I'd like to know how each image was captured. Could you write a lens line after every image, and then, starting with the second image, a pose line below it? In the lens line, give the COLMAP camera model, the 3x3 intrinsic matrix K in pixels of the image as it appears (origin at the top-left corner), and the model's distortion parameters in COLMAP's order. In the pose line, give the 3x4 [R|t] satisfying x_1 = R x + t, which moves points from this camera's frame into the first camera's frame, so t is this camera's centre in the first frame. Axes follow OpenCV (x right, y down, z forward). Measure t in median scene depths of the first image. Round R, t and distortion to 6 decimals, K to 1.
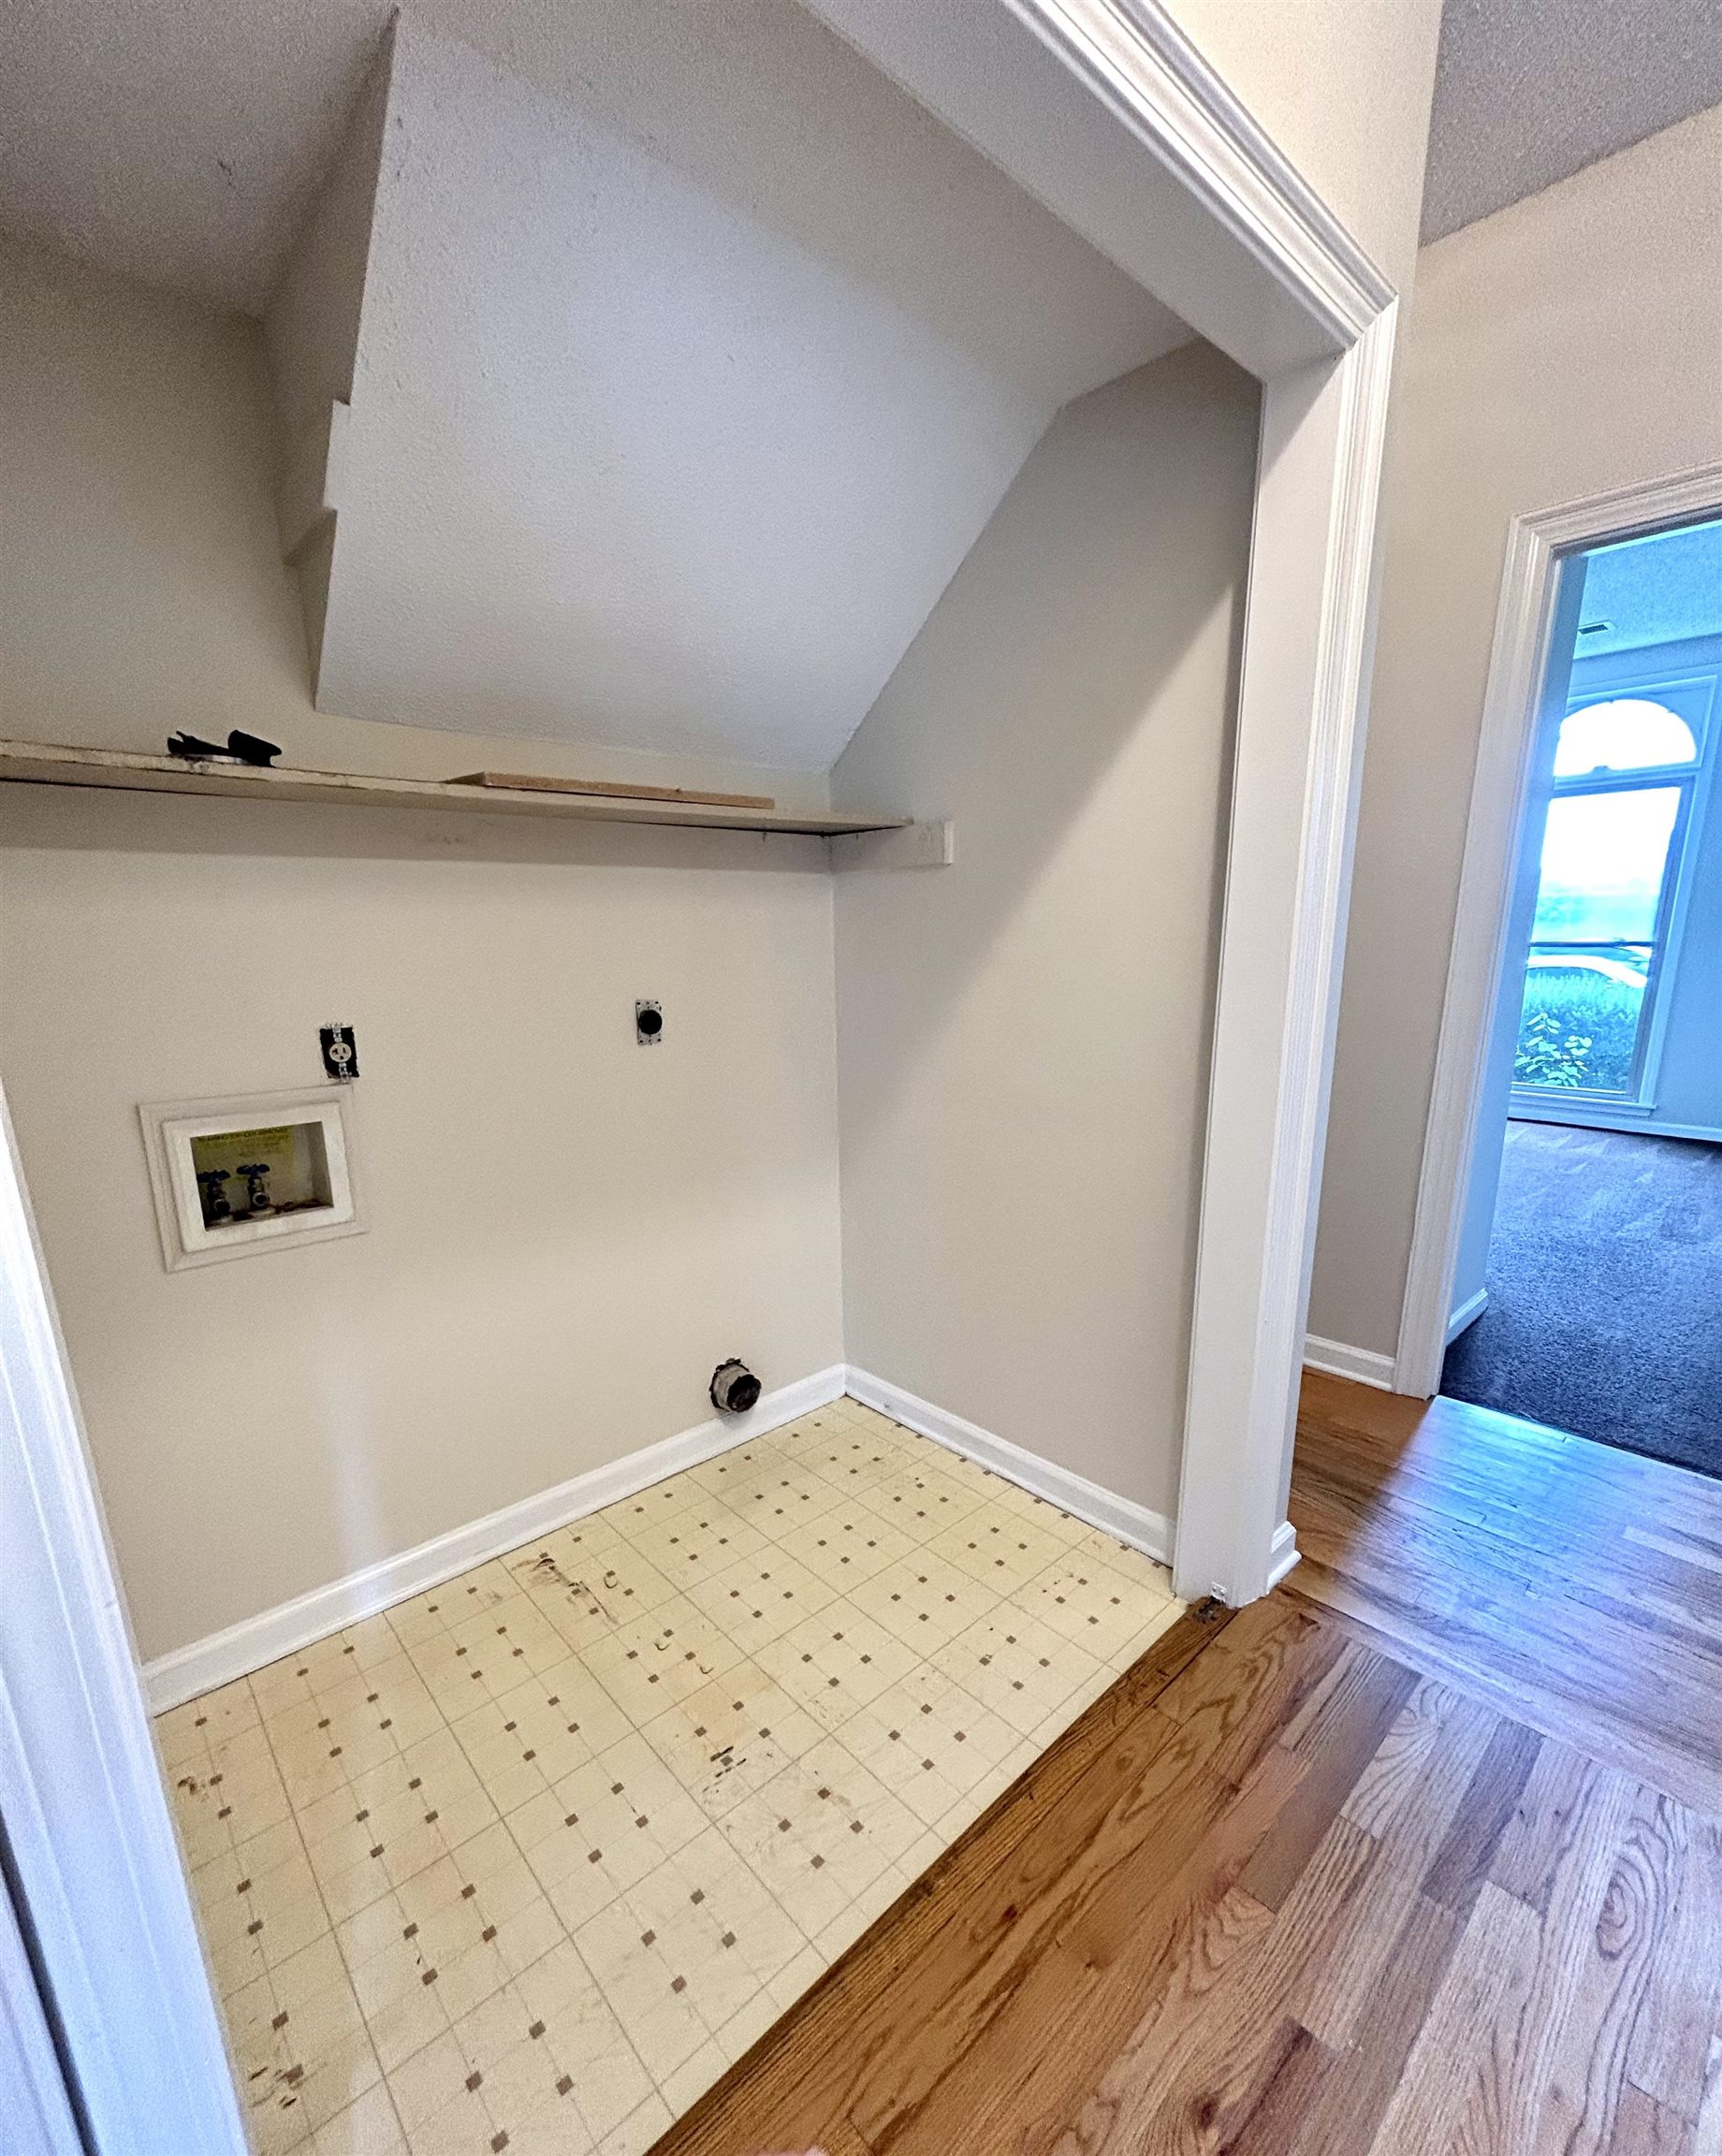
lens RADIAL K [[934.6, 0, 868.8], [0, 934.6, 1143.7], [0, 0, 1]] dist [0.000590, 0.000054]
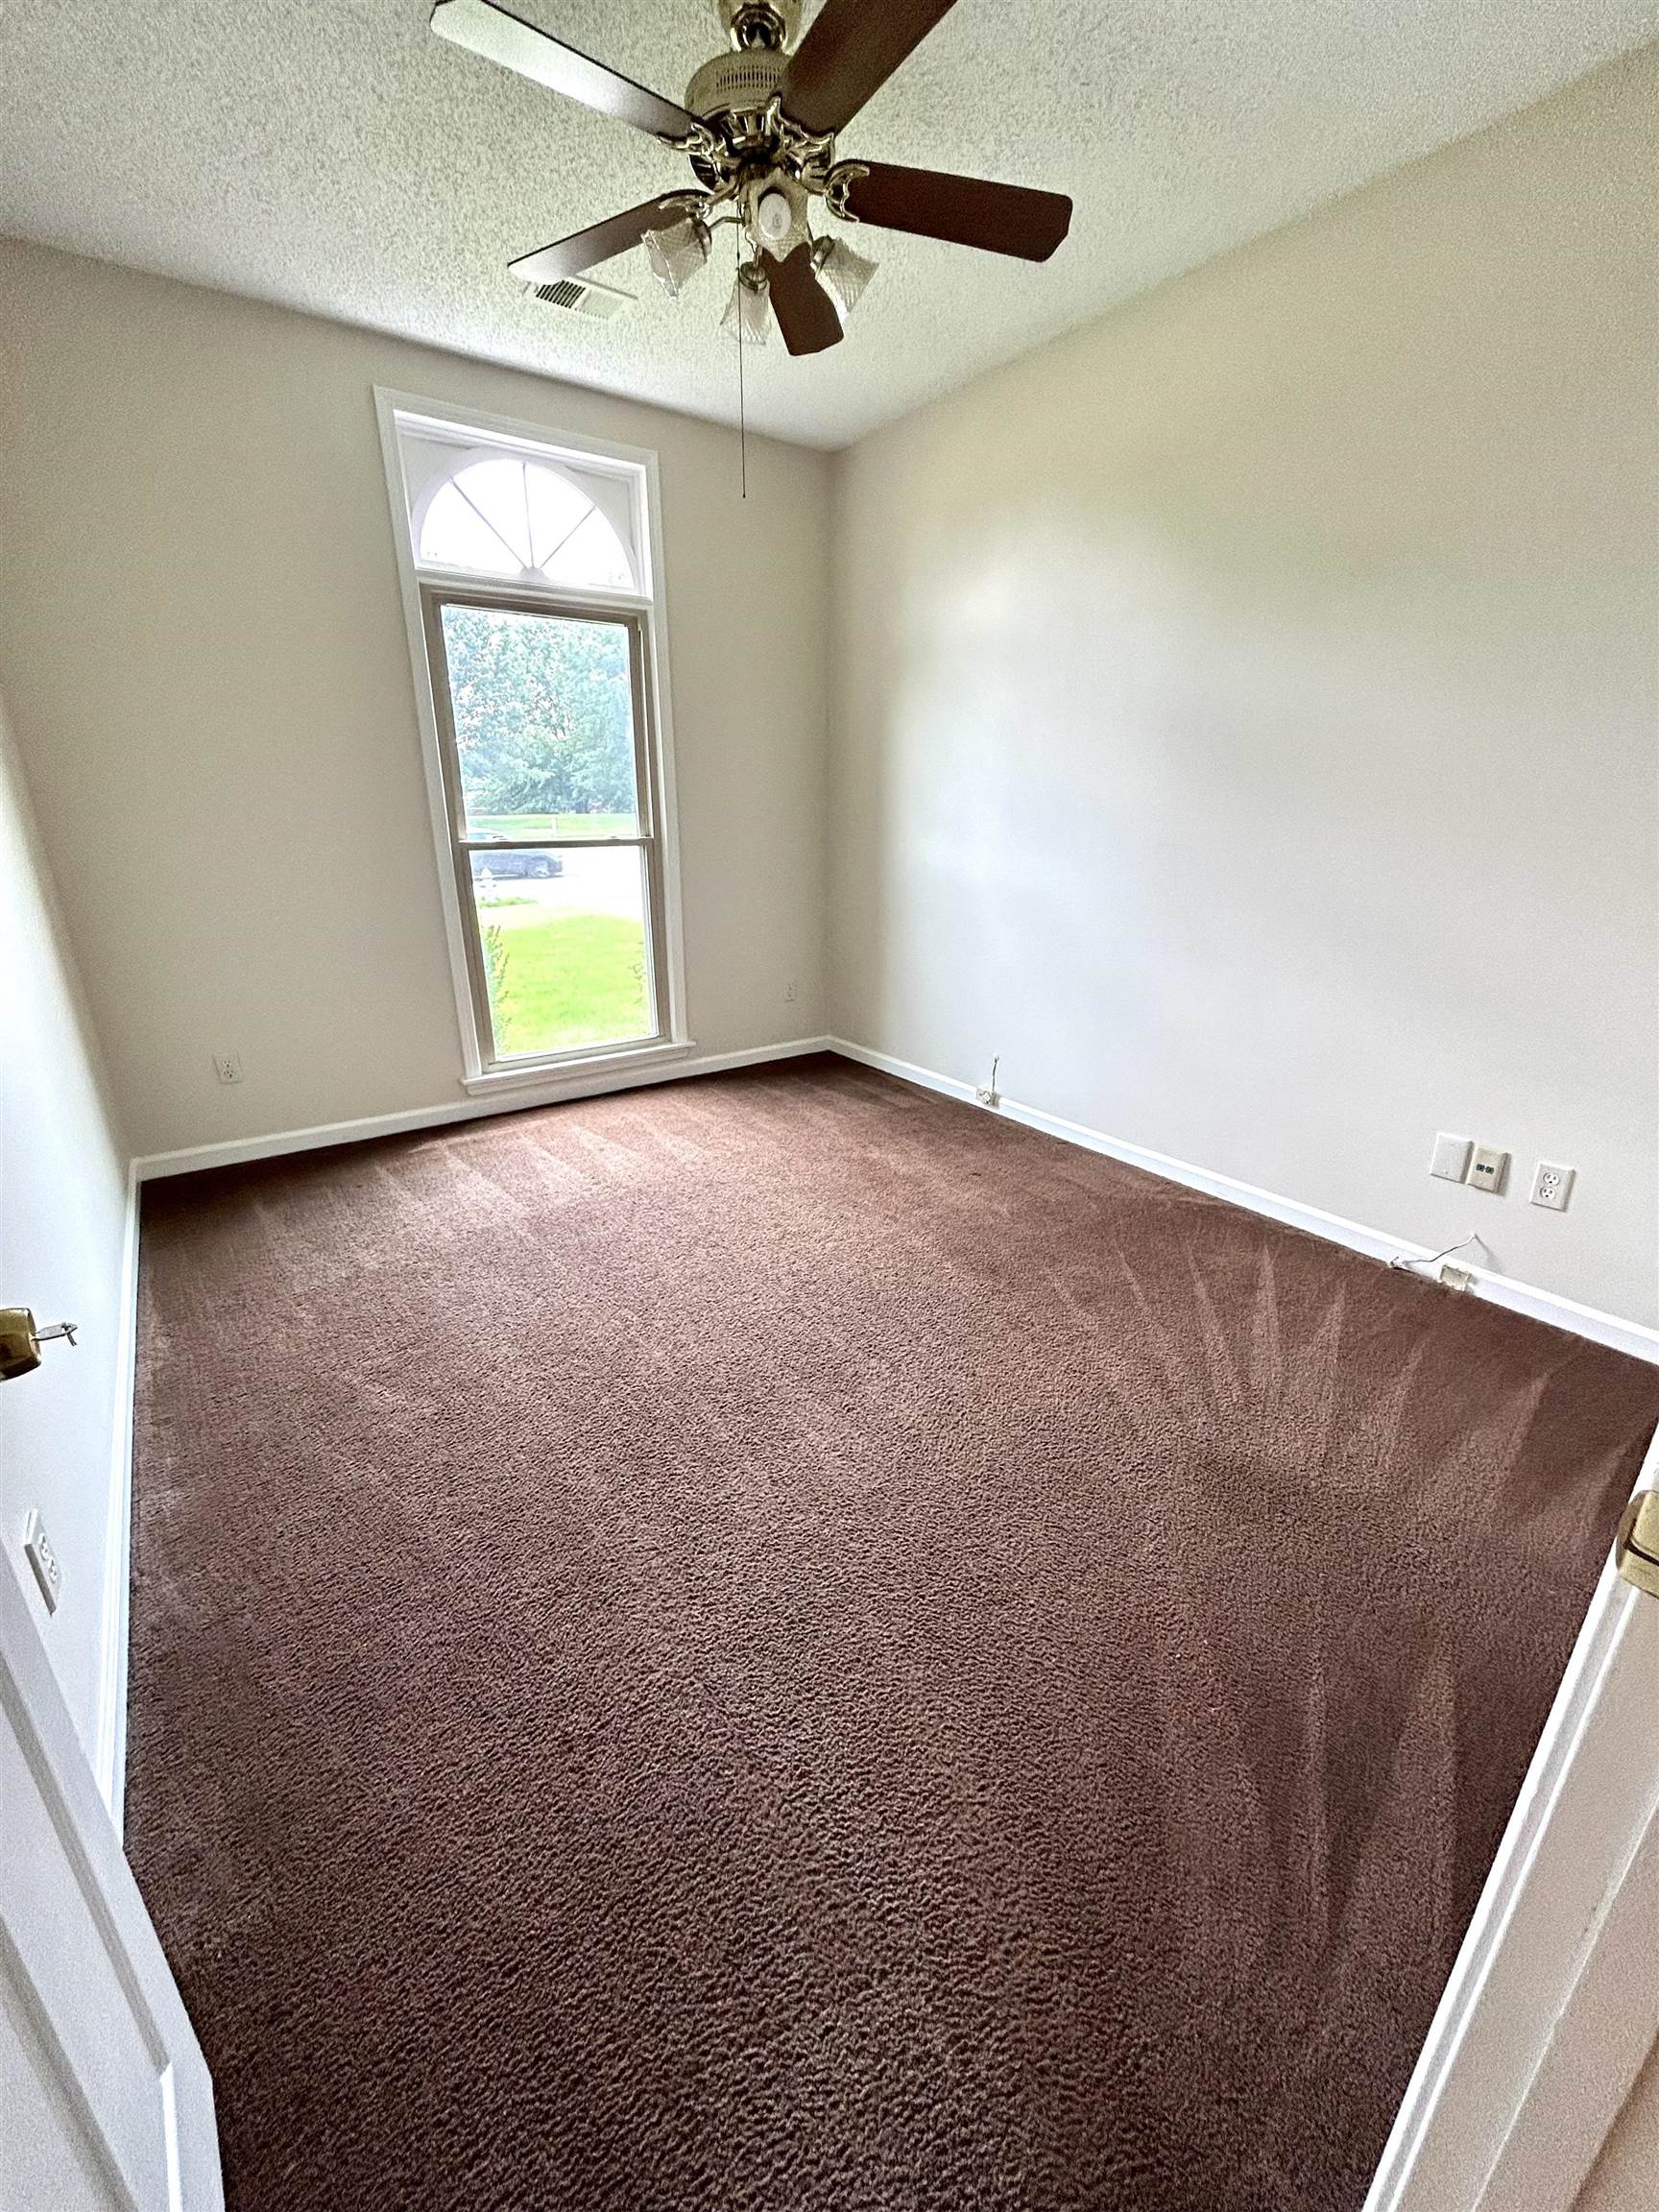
lens RADIAL K [[890.7, 0, 814.8], [0, 890.7, 1104.6], [0, 0, 1]] dist [-0.004524, 0.000147]
pose [[0.139264, -0.313477, 0.939328, 0.103082], [0.220822, 0.934517, 0.279133, -0.182747], [-0.965320, 0.168552, 0.199368, 0.741267]]
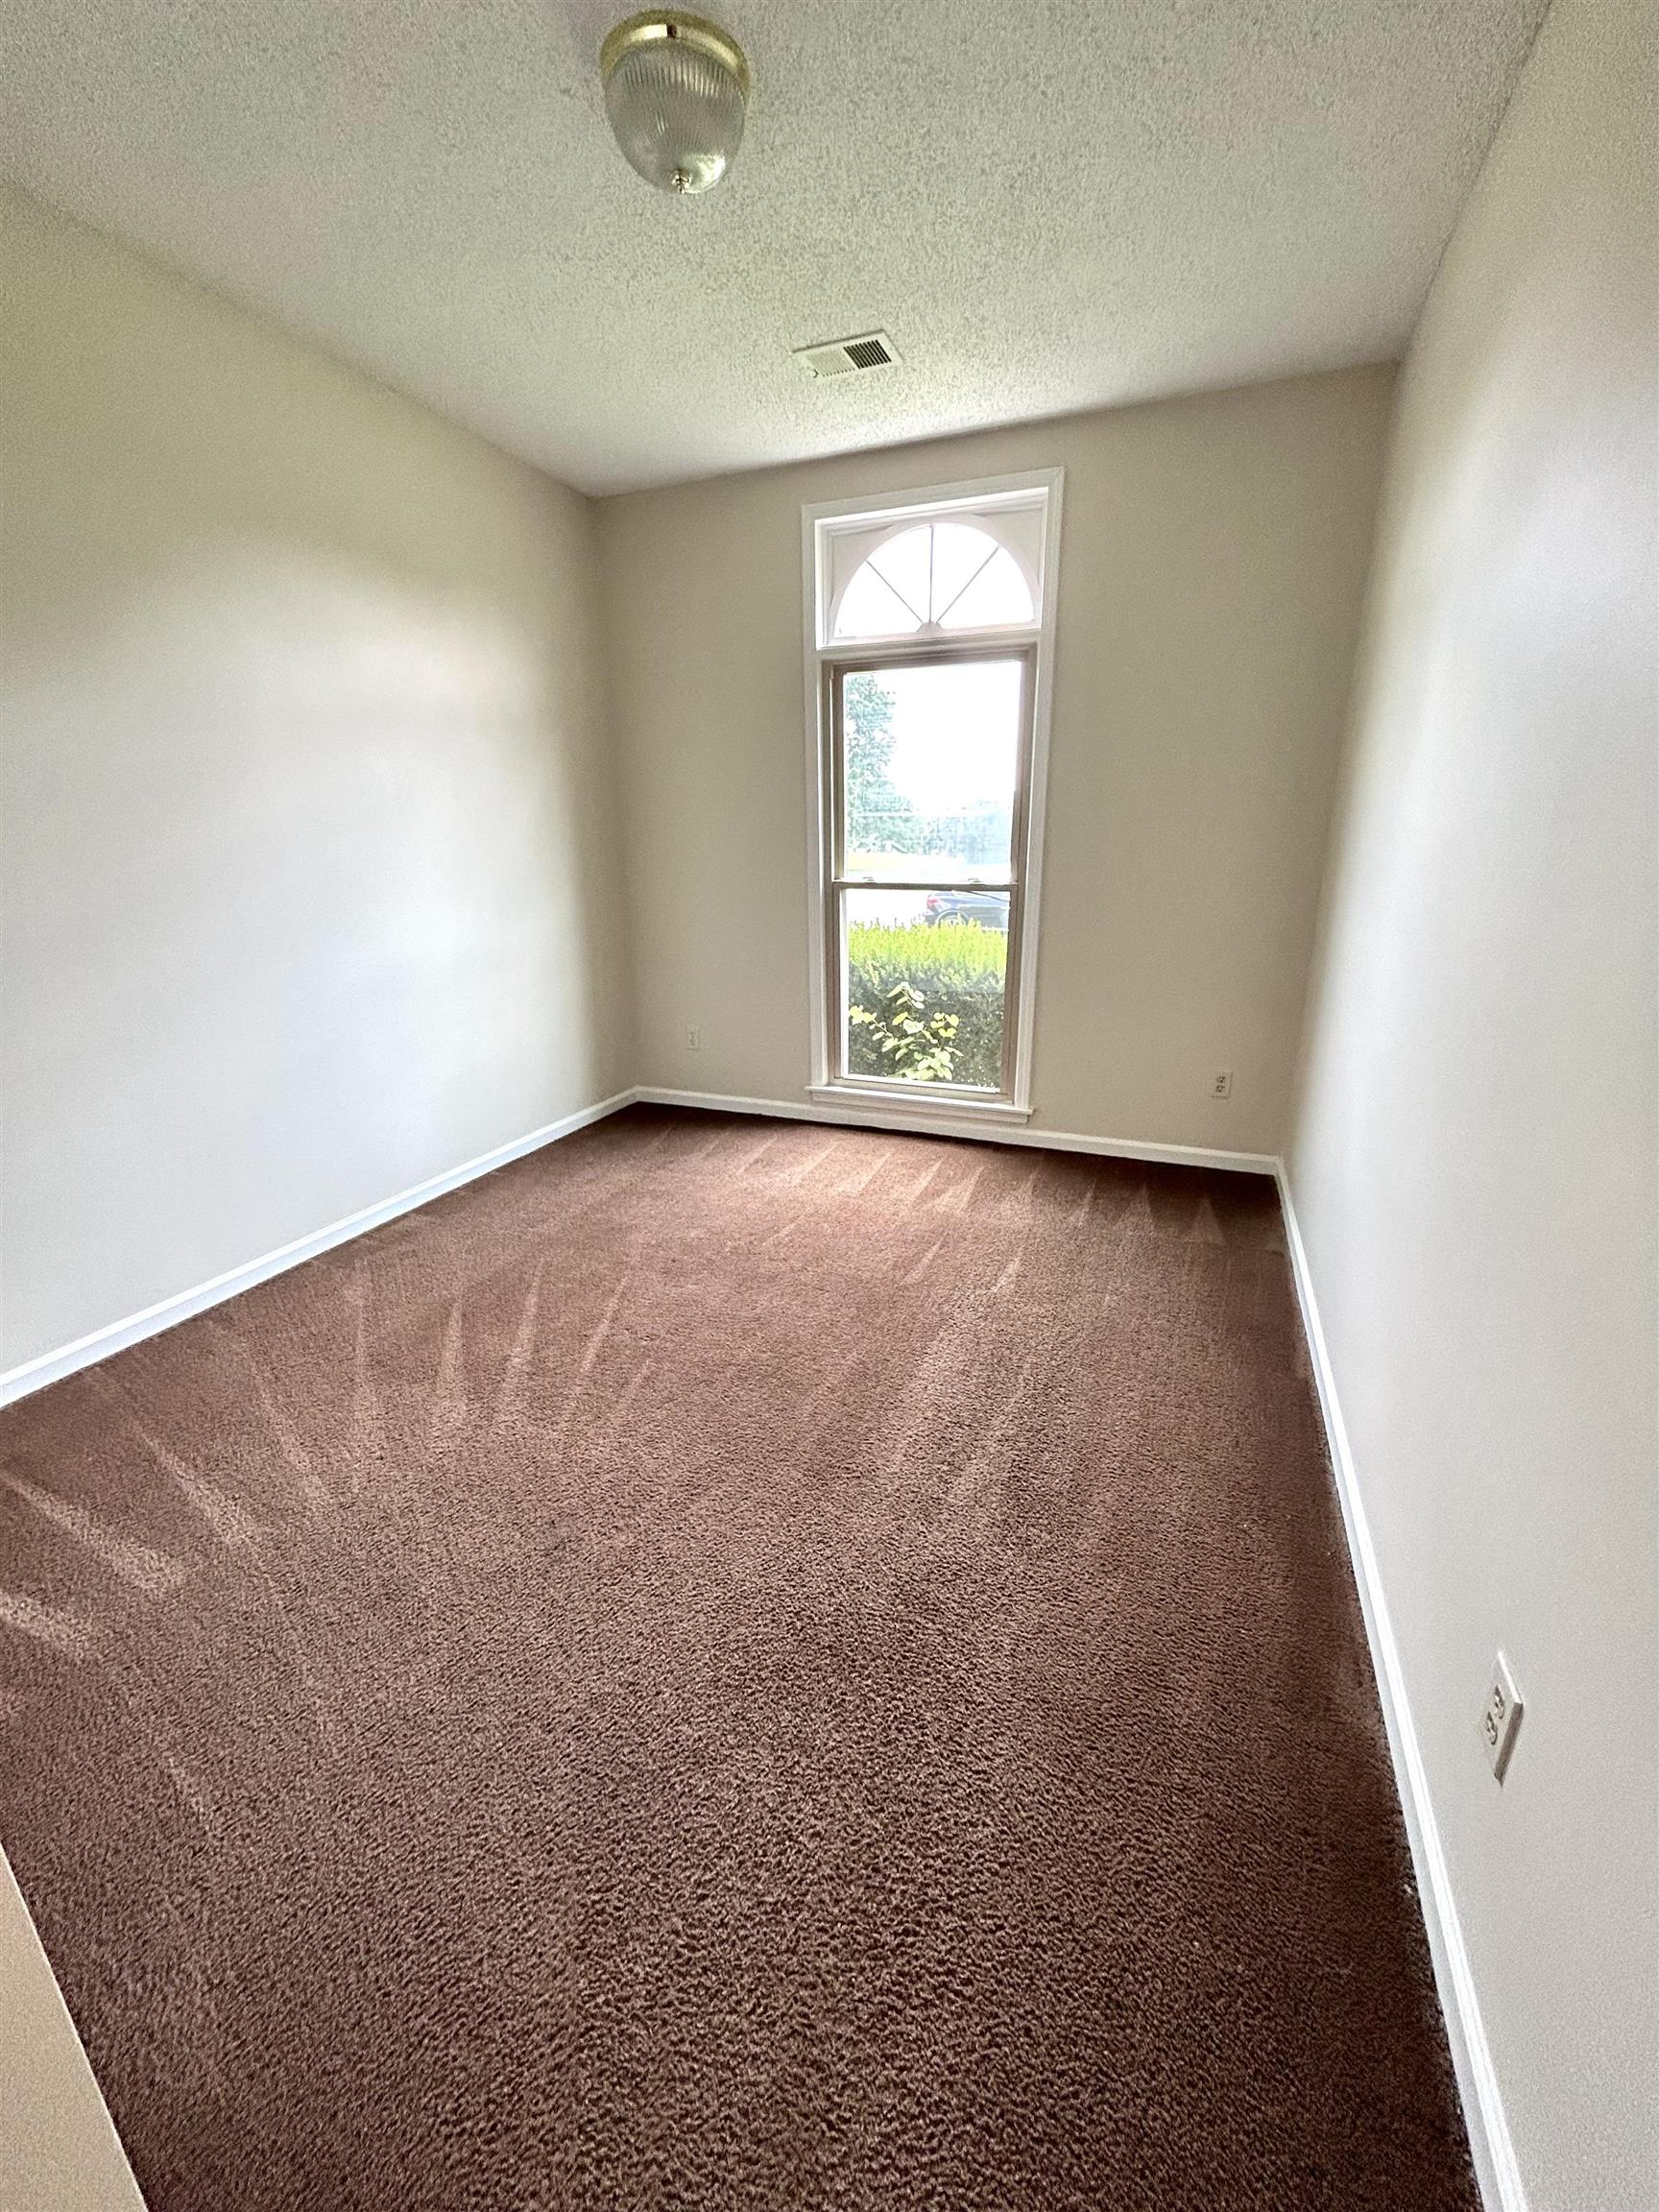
lens RADIAL K [[890.7, 0, 832.9], [0, 890.7, 1092.6], [0, 0, 1]] dist [-0.004524, 0.000147]
pose [[0.906990, -0.112457, 0.405861, 0.413425], [0.090585, 0.993226, 0.072773, -0.118406], [-0.411295, -0.029239, 0.911033, 0.423262]]
